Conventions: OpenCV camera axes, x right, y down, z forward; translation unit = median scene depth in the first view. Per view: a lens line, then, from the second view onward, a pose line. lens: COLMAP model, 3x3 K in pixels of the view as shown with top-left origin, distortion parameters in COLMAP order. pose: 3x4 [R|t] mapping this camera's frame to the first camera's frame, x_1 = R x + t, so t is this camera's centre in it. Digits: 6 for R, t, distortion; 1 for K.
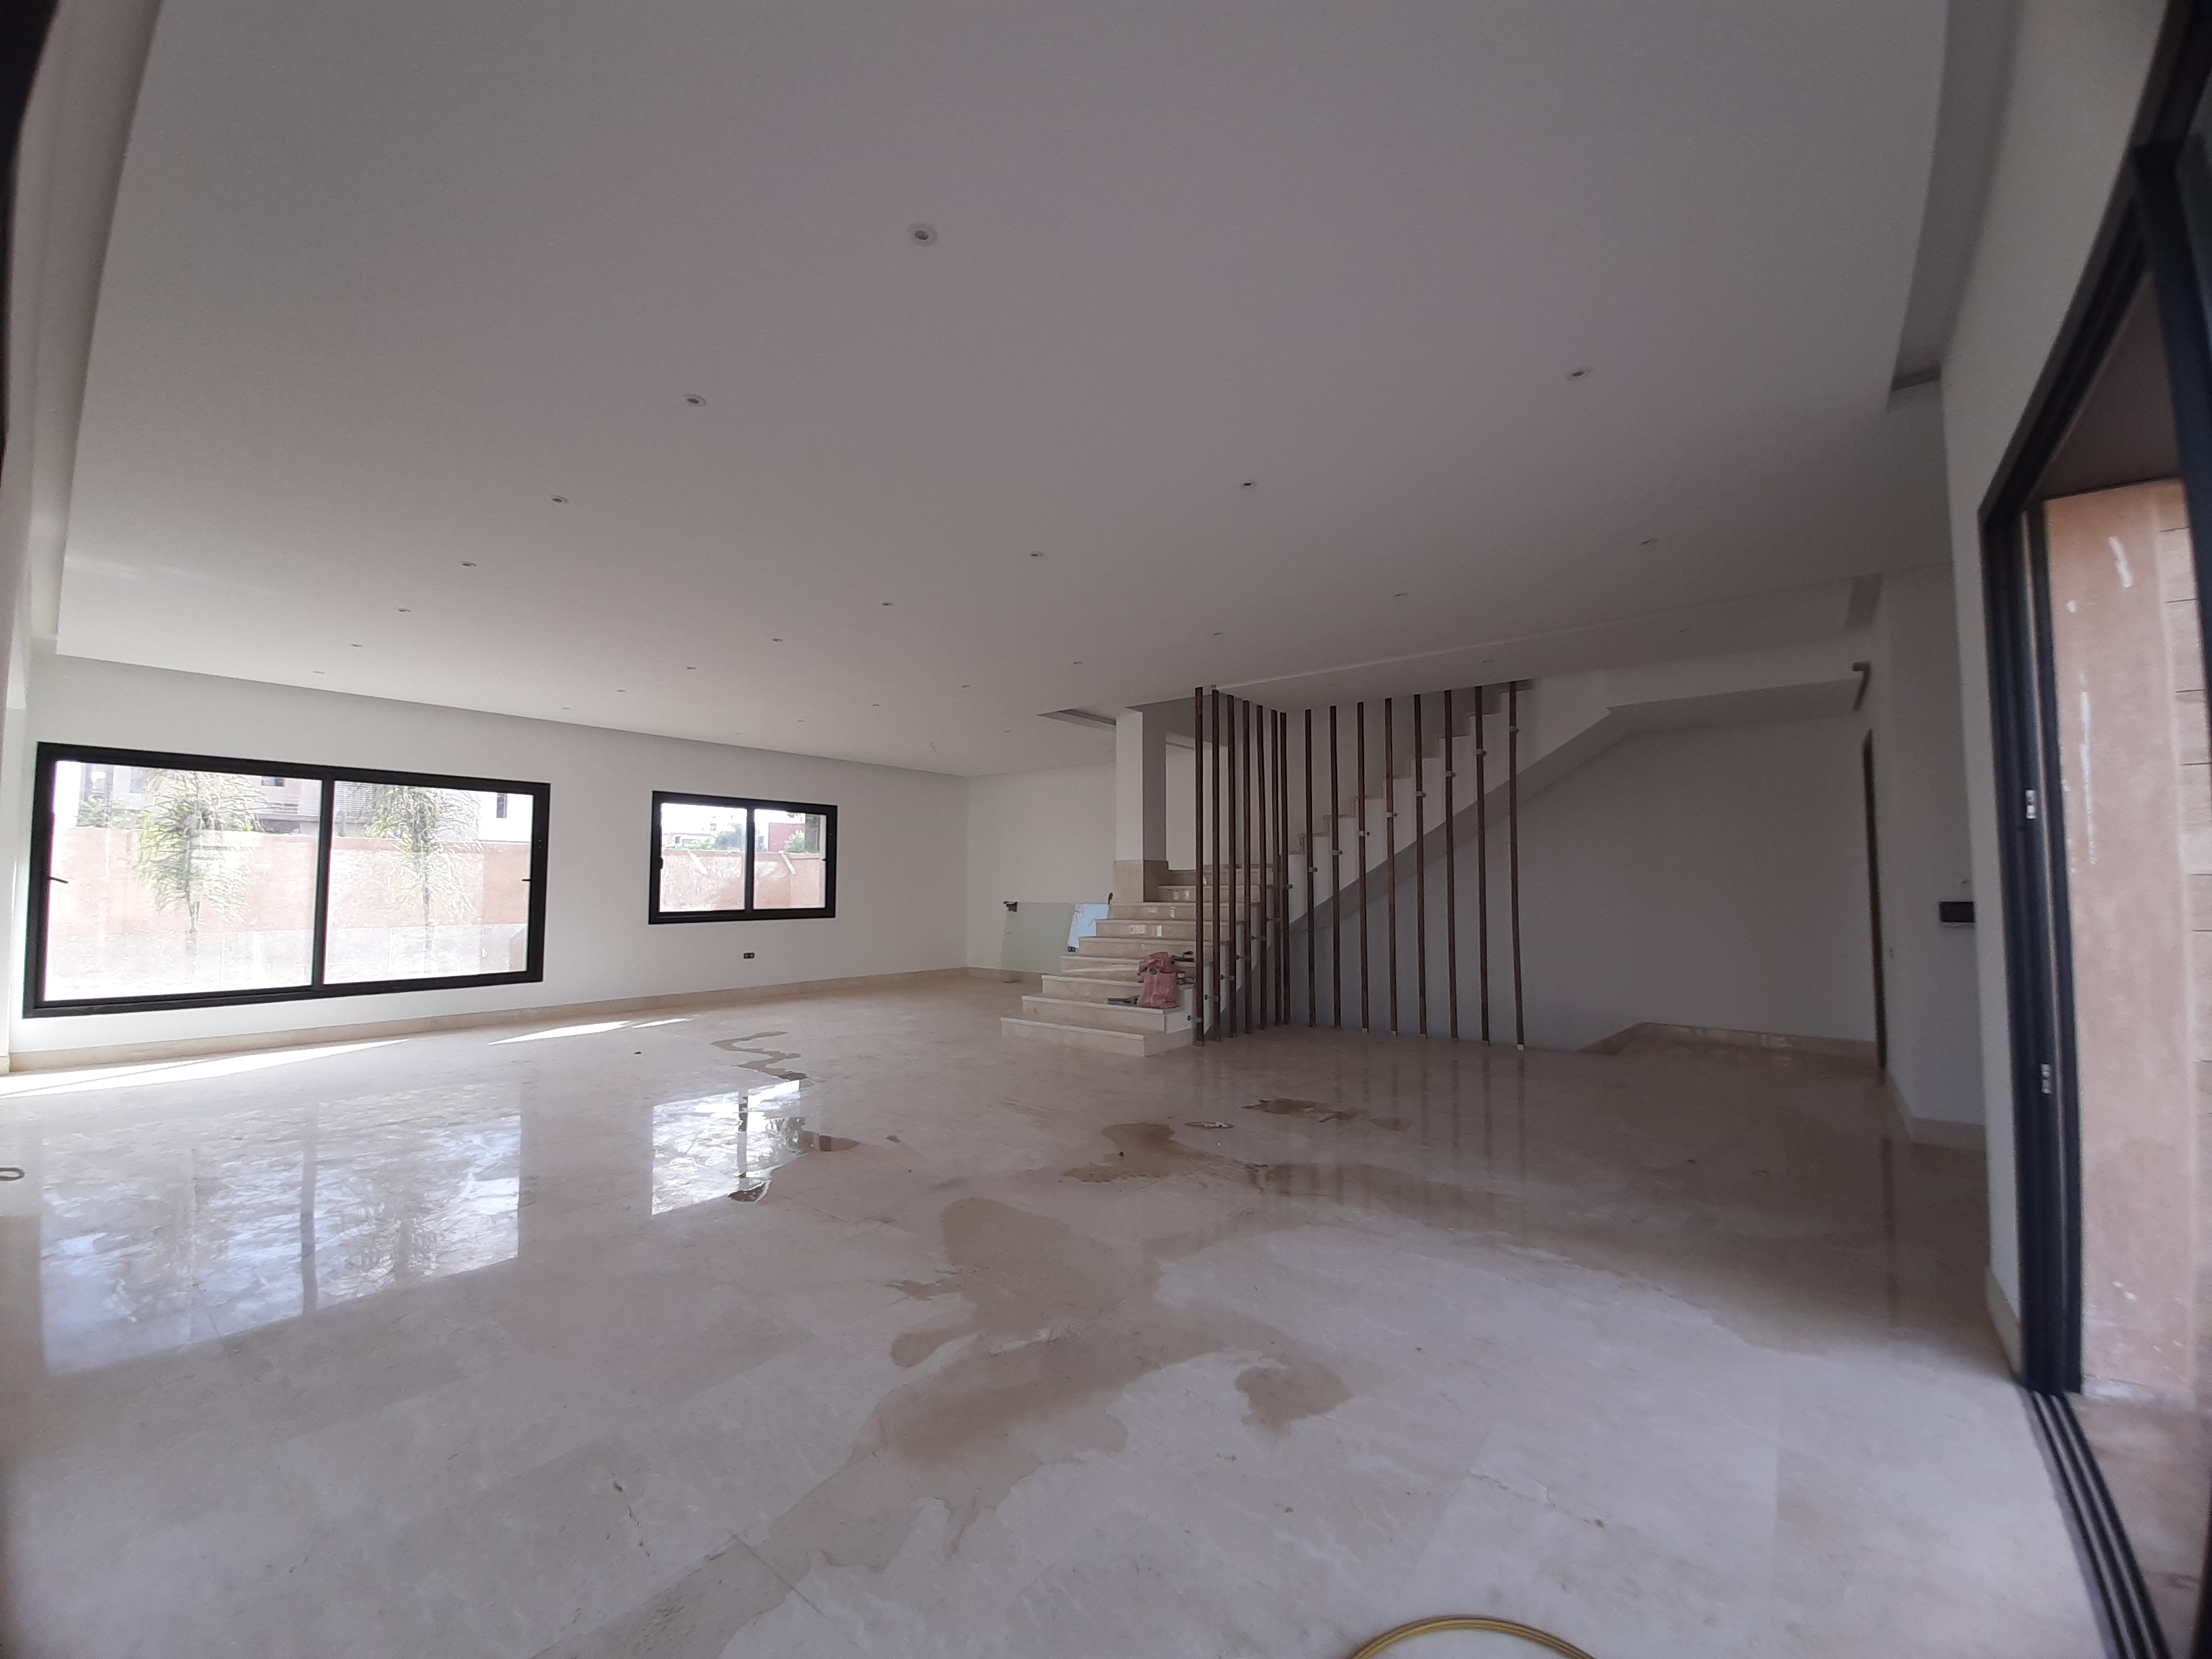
lens RADIAL K [[857.0, 0, 1120.0], [0, 857.0, 831.0], [0, 0, 1]] dist [-0.002554, -0.011629]
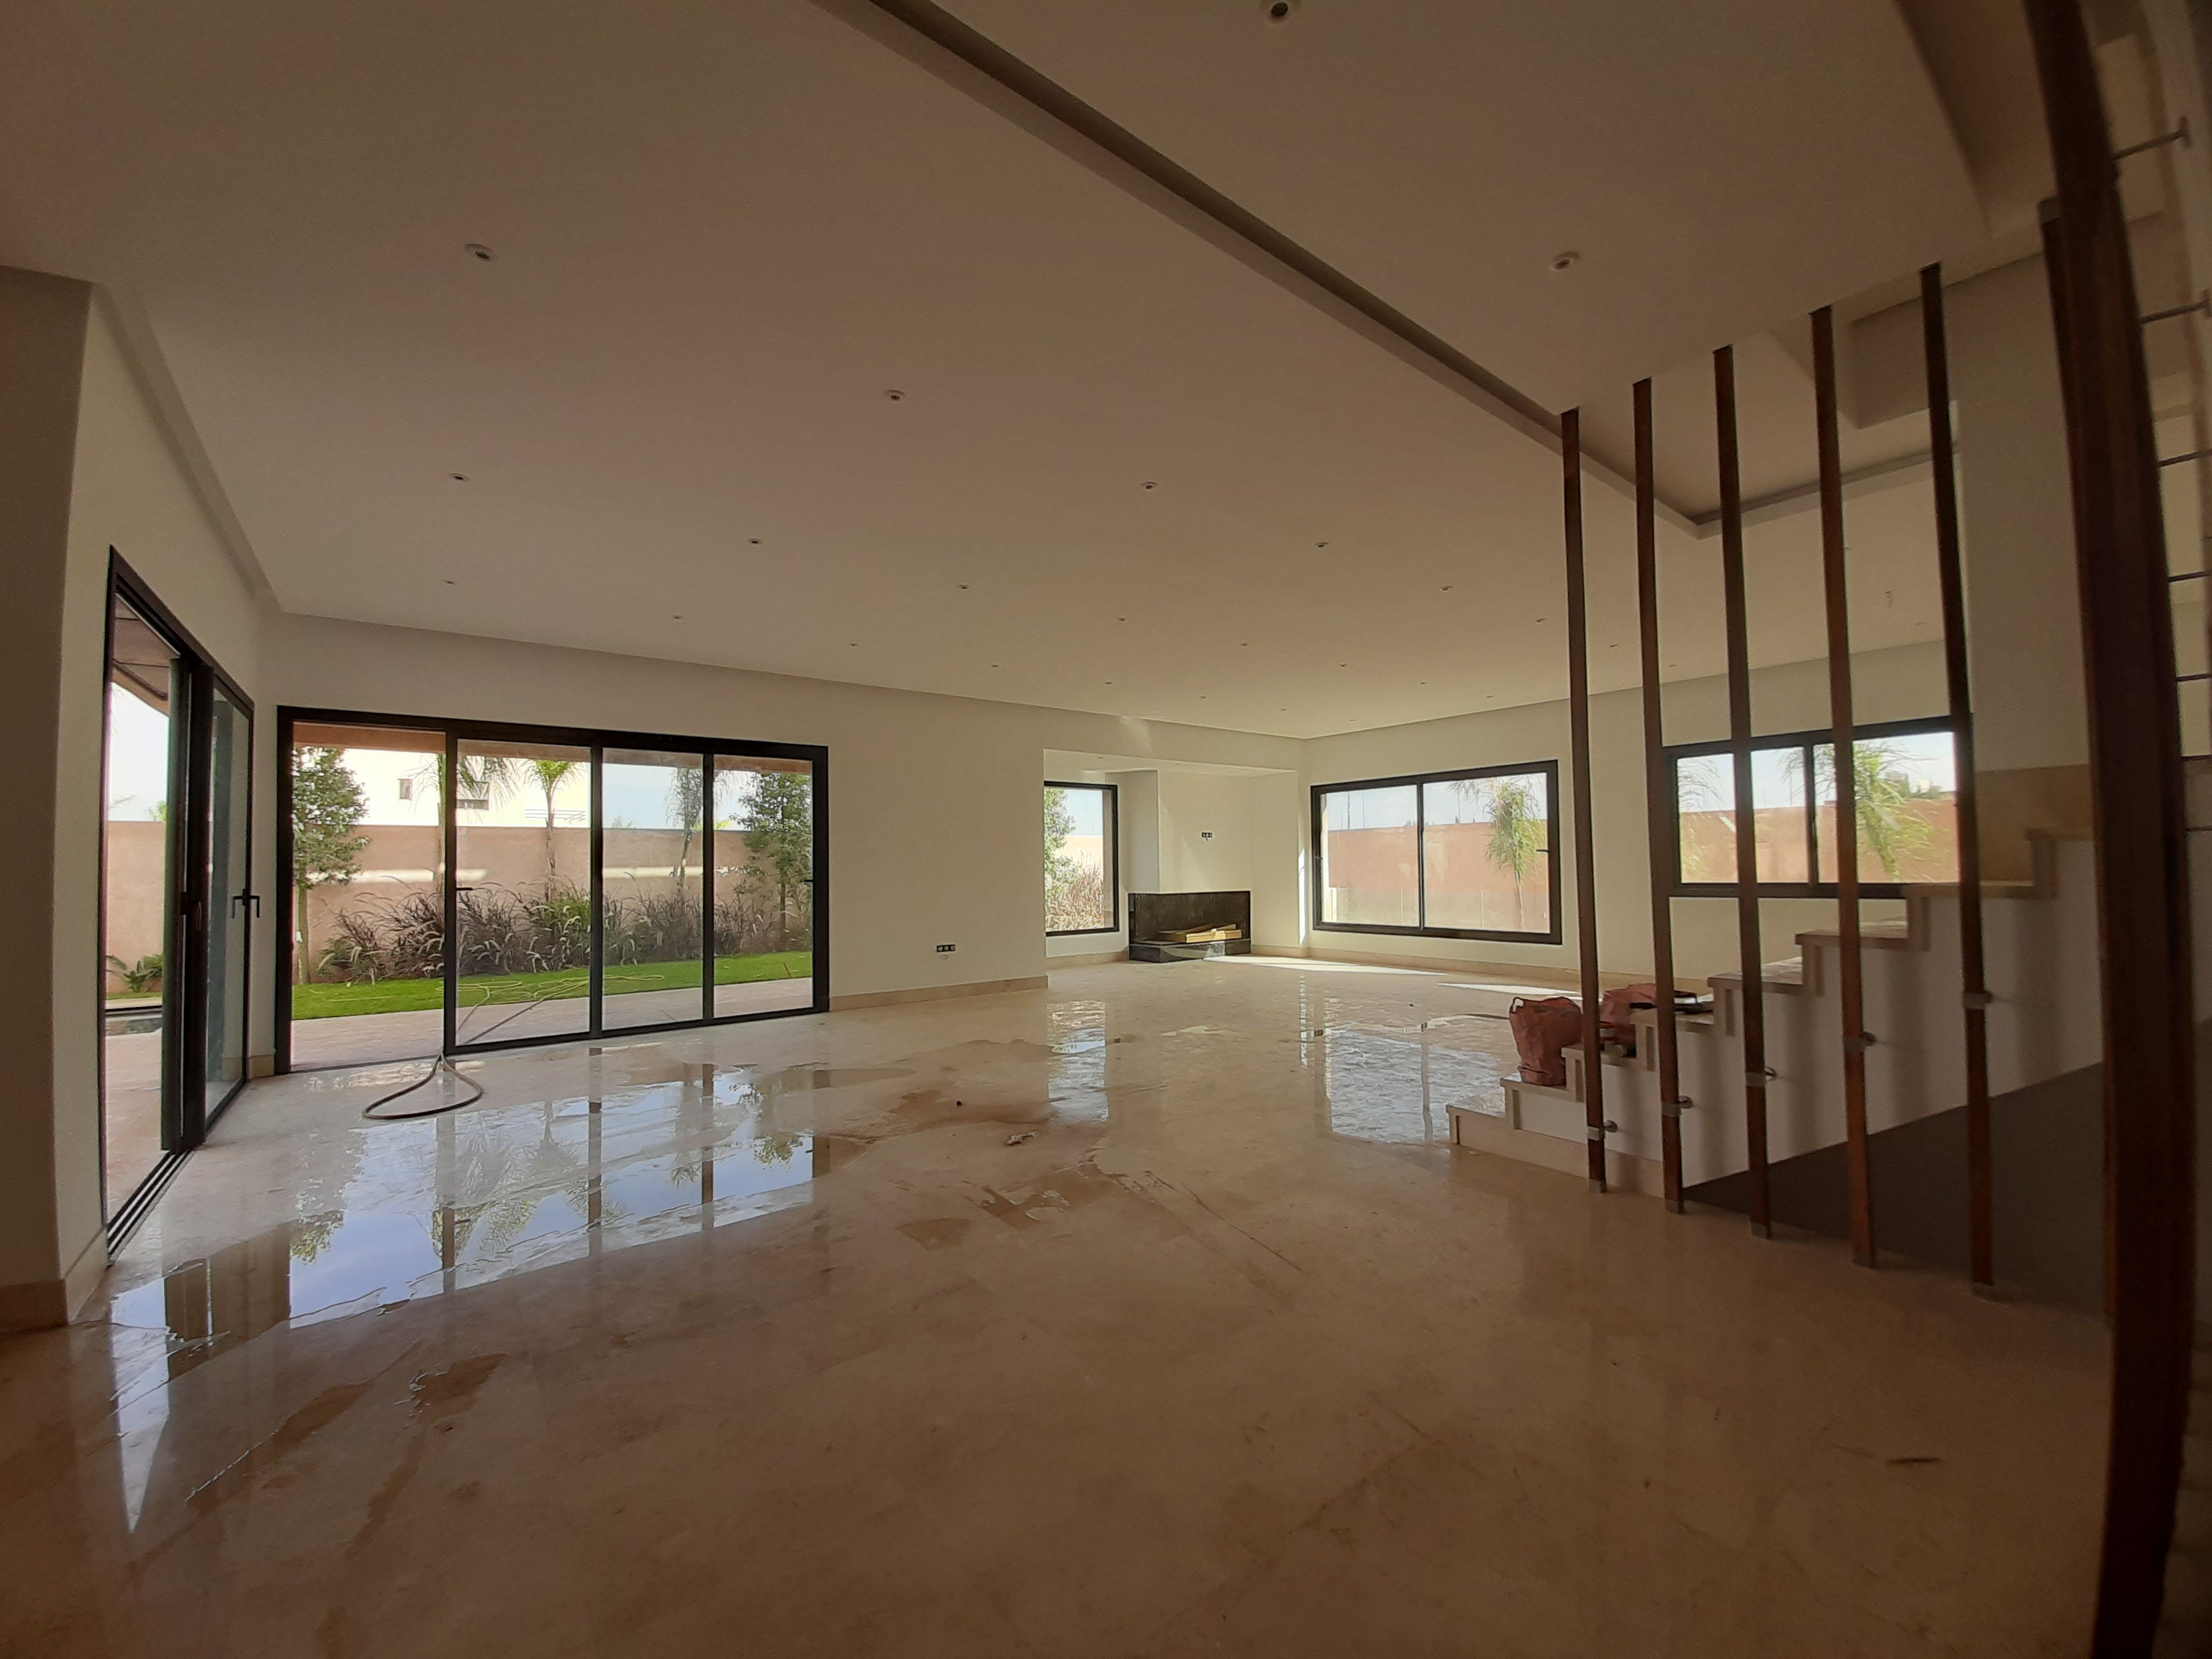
lens RADIAL K [[860.2, 0, 1119.2], [0, 860.2, 837.5], [0, 0, 1]] dist [0.006875, -0.010573]
pose [[-0.246693, -0.027959, -0.968690, 0.731188], [0.077884, 0.995778, -0.048575, 0.074136], [0.965959, -0.087429, -0.243474, 1.057306]]
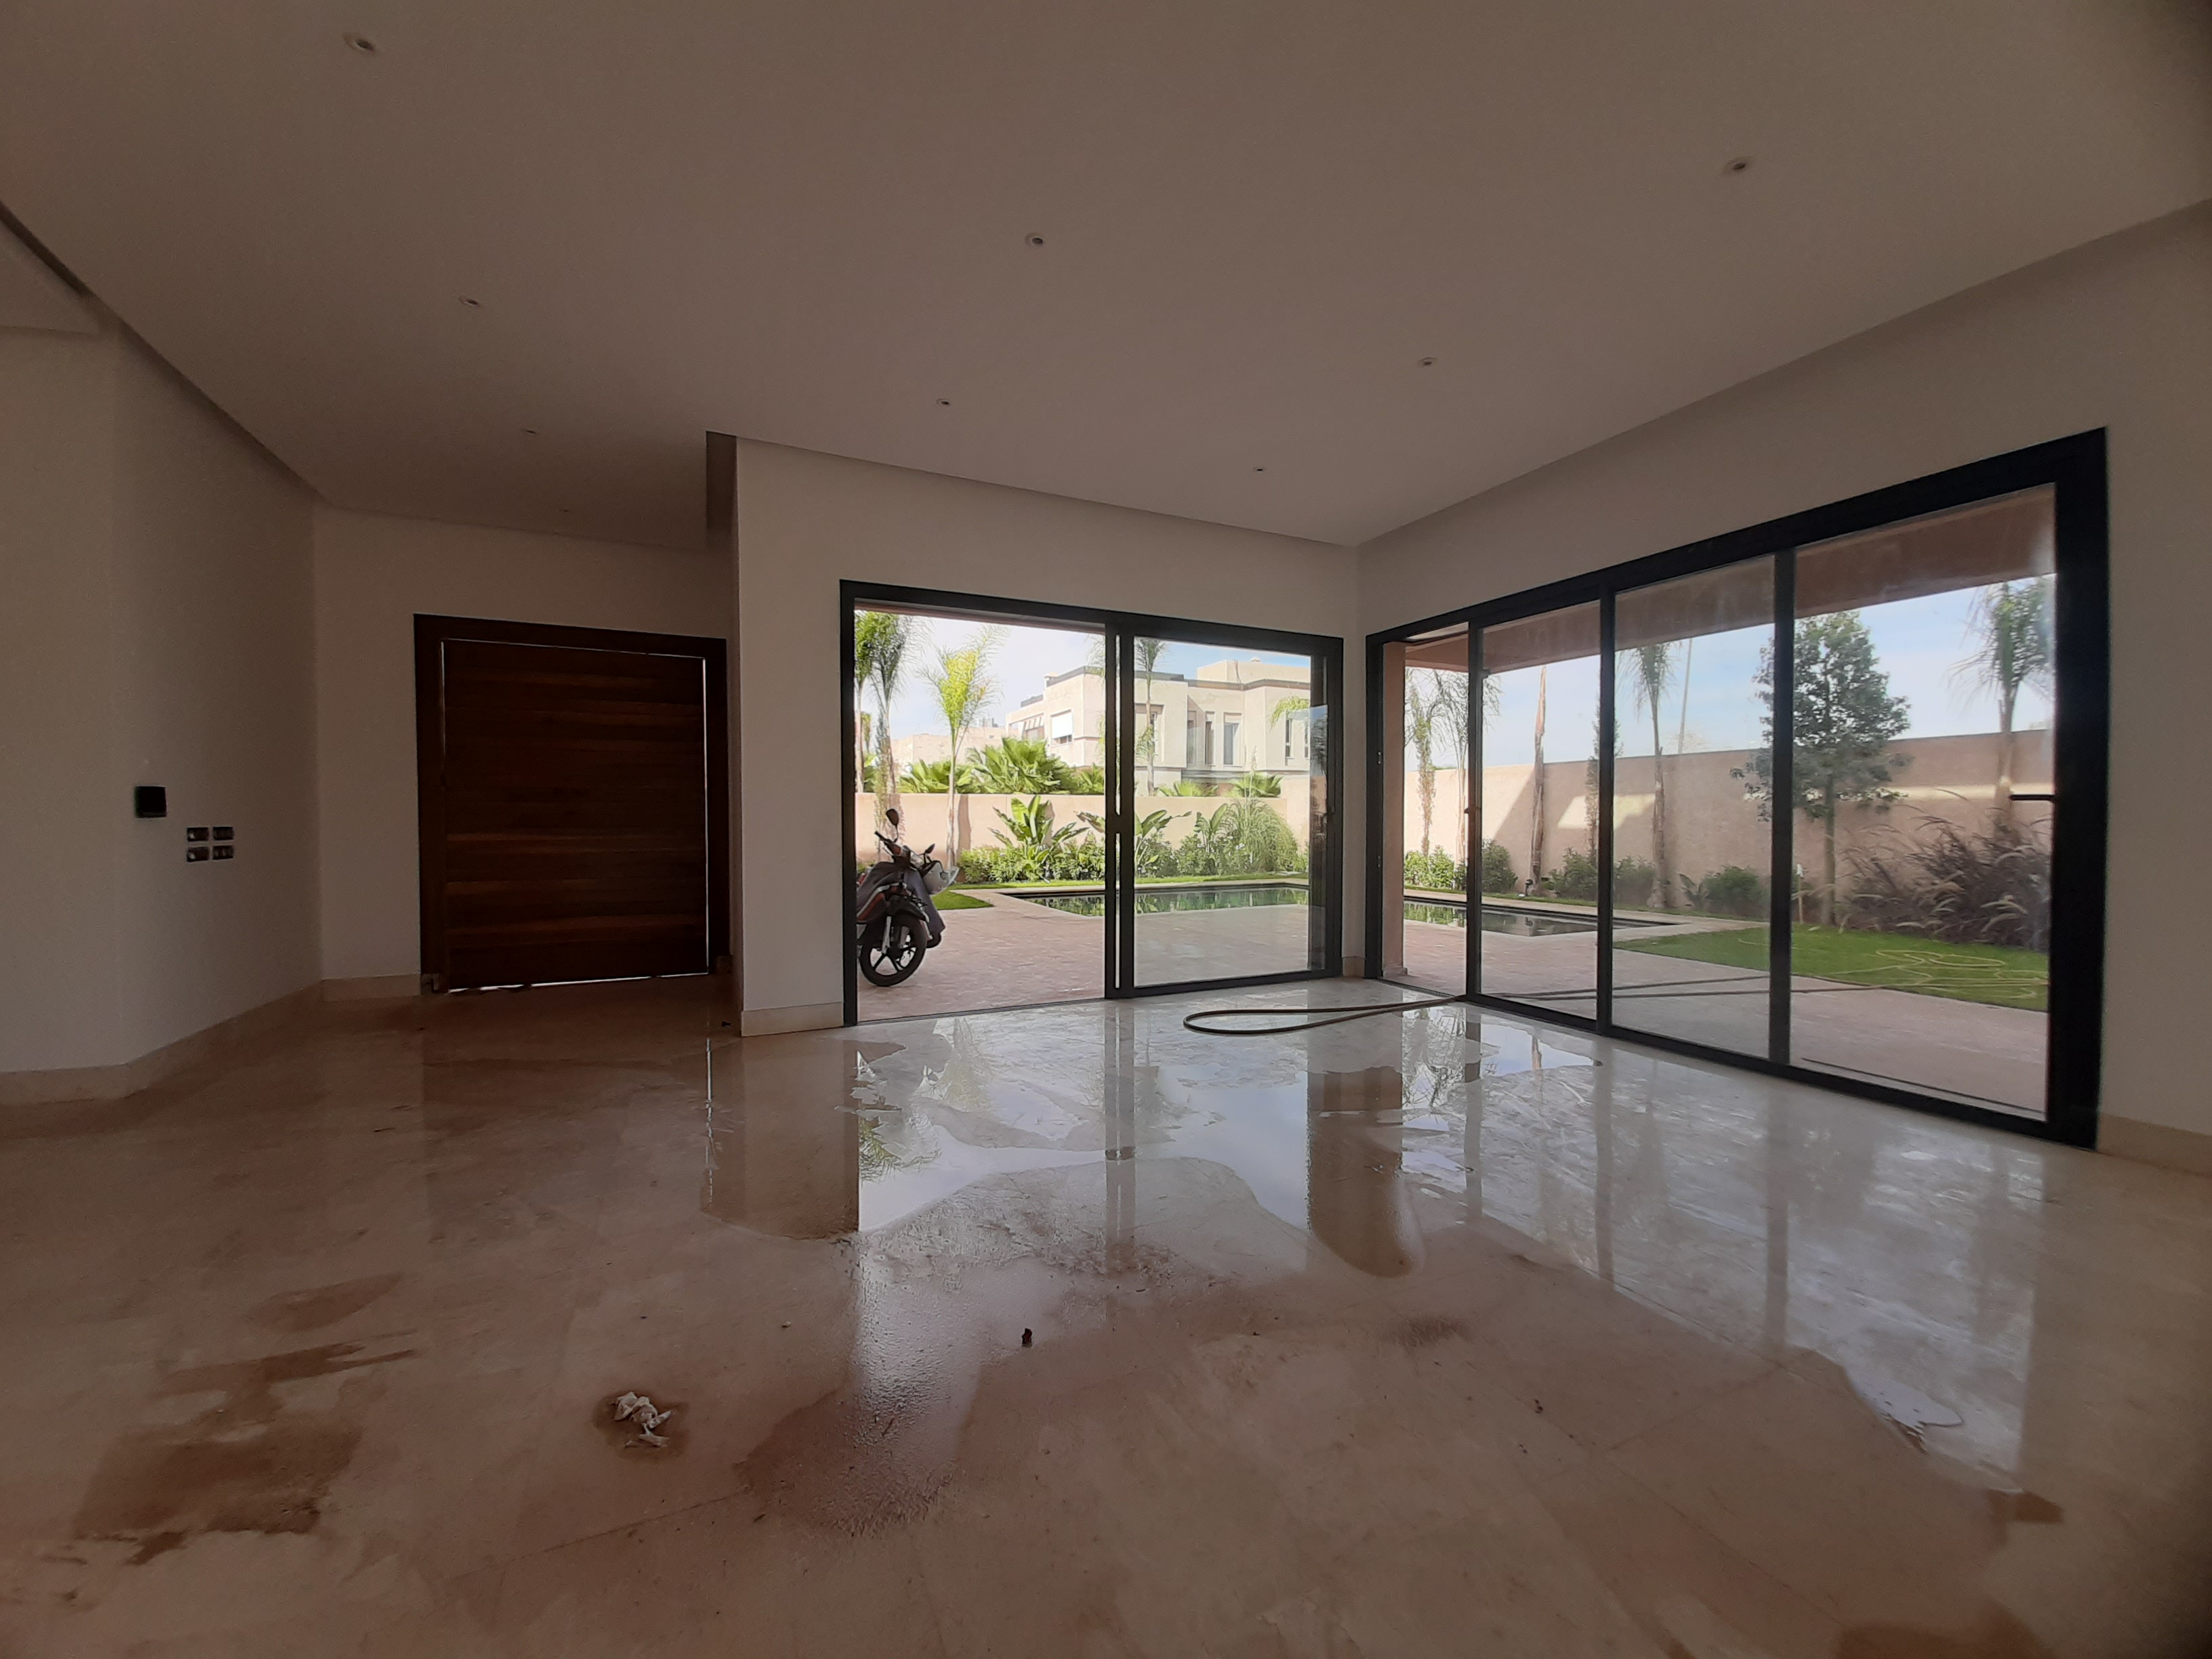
lens RADIAL K [[860.2, 0, 1119.2], [0, 860.2, 837.5], [0, 0, 1]] dist [0.006875, -0.010573]
pose [[-0.895798, -0.008969, 0.444372, -0.158326], [-0.027406, 0.999008, -0.035085, 0.090503], [-0.443617, -0.043608, -0.895155, 0.983272]]
